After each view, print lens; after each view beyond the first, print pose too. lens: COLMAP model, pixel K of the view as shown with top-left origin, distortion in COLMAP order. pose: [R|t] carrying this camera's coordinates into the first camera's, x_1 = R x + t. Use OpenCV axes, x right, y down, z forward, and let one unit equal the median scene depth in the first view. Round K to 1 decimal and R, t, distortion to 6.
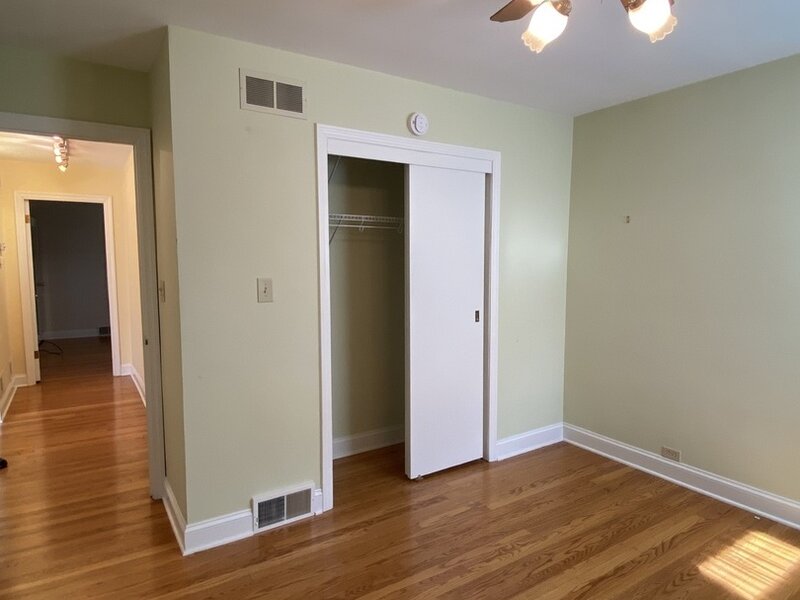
lens RADIAL K [[497.5, 0, 400.3], [0, 497.5, 301.4], [0, 0, 1]] dist [0.001001, 0.001098]
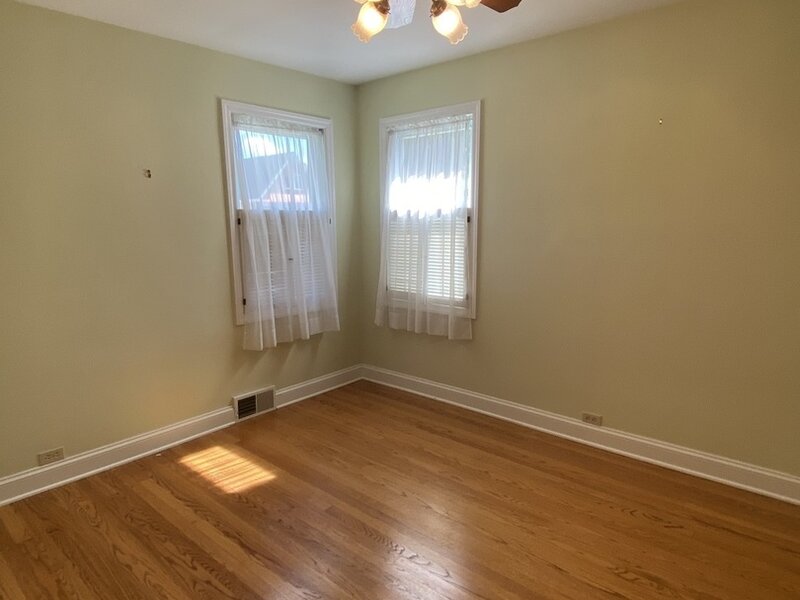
lens RADIAL K [[497.5, 0, 400.6], [0, 497.5, 304.0], [0, 0, 1]] dist [0.001001, 0.001098]
pose [[-0.272502, -0.158229, 0.949056, -0.481070], [0.095171, 0.977115, 0.190233, -0.062678], [-0.957437, 0.142162, -0.251206, 0.783373]]
